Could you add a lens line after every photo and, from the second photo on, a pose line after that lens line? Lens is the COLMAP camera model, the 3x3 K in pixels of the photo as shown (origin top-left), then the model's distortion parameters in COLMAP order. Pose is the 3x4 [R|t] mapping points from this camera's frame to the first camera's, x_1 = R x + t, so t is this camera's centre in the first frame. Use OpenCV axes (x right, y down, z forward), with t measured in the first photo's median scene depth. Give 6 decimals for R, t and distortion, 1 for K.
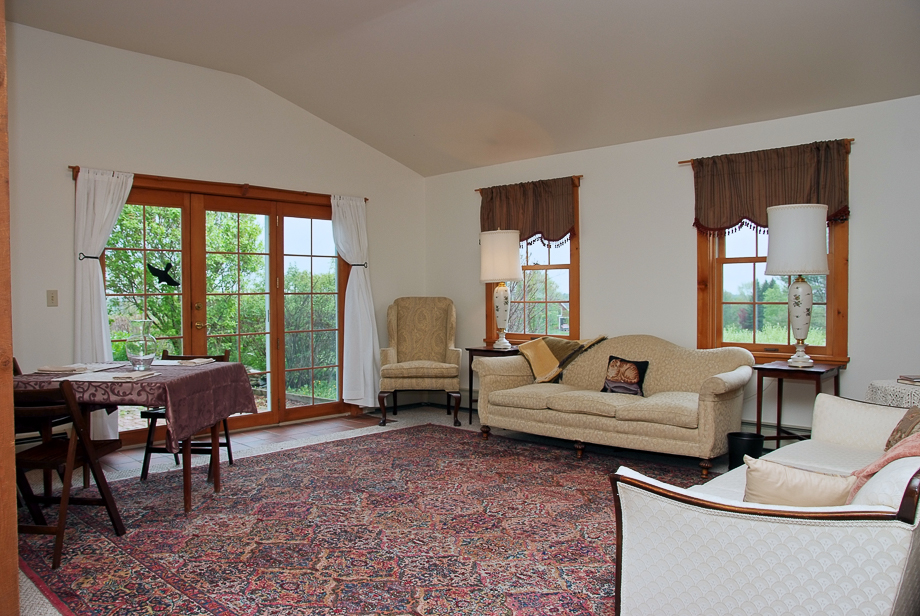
lens RADIAL K [[693.6, 0, 456.4], [0, 693.6, 306.0], [0, 0, 1]] dist [-0.098810, 0.030506]
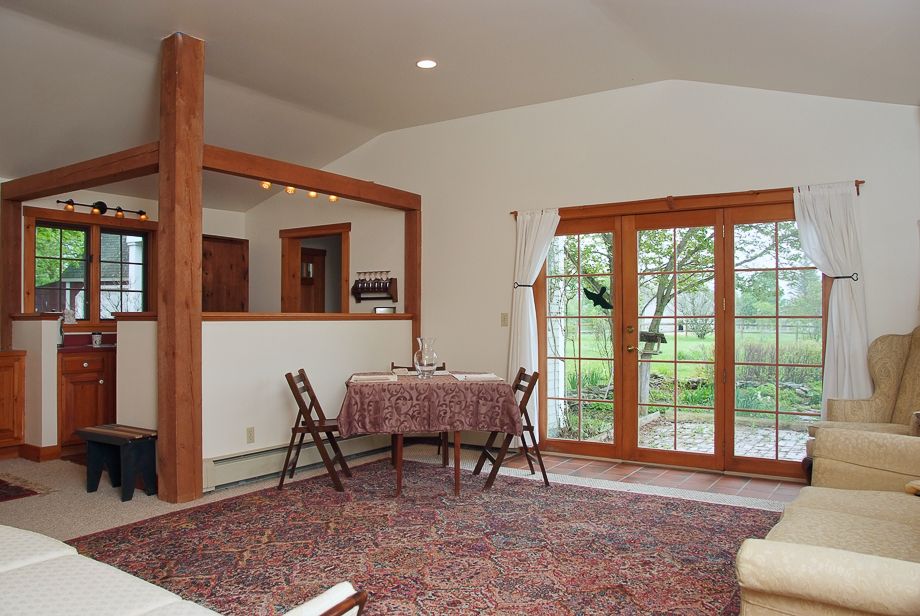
lens RADIAL K [[693.6, 0, 453.1], [0, 693.6, 308.6], [0, 0, 1]] dist [-0.098810, 0.030506]
pose [[0.174557, -0.005212, -0.984633, 0.792176], [-0.019822, 0.999765, -0.008807, -0.022752], [0.984448, 0.021055, 0.174412, 0.827060]]
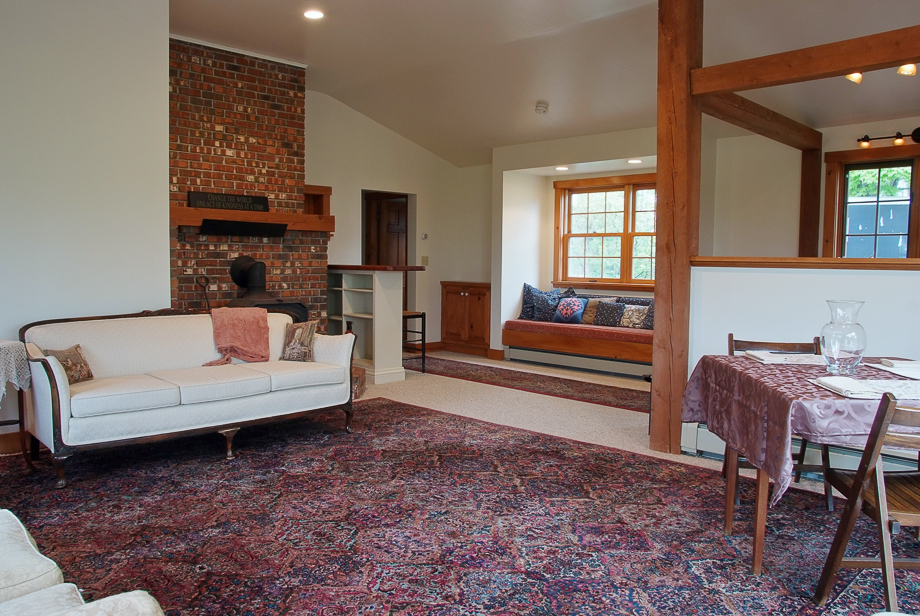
lens RADIAL K [[693.6, 0, 460.5], [0, 693.6, 312.5], [0, 0, 1]] dist [-0.098810, 0.030506]
pose [[-0.999885, -0.004510, 0.014460, -0.085865], [-0.003148, 0.995671, 0.092899, -0.029453], [-0.014817, 0.092843, -0.995570, 1.683838]]
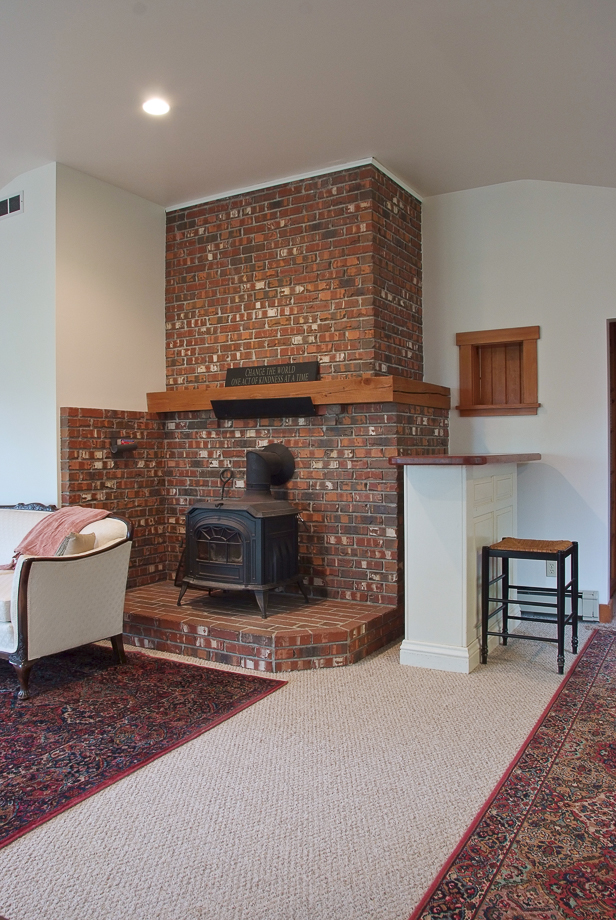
lens RADIAL K [[693.6, 0, 311.9], [0, 693.6, 454.0], [0, 0, 1]] dist [-0.098810, 0.030506]
pose [[-0.234014, 0.003728, 0.972226, -0.736186], [0.029370, 0.999563, 0.003236, 0.004141], [-0.971790, 0.029312, -0.234021, 0.368283]]
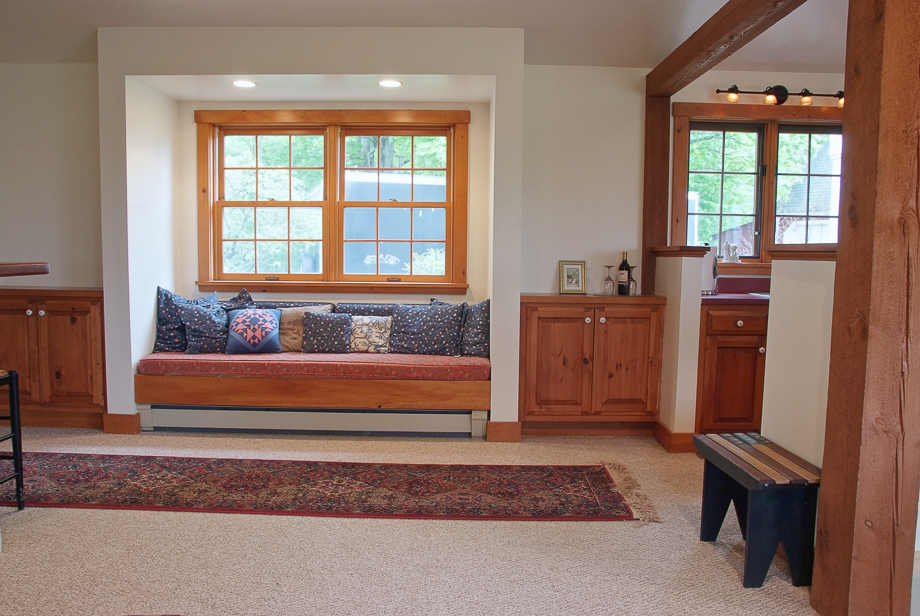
lens RADIAL K [[693.6, 0, 458.5], [0, 693.6, 312.0], [0, 0, 1]] dist [-0.098810, 0.030506]
pose [[-0.717099, 0.059565, -0.694421, 0.199605], [-0.020086, 0.994161, 0.106018, -0.012677], [0.696681, 0.089973, -0.711716, 0.722440]]
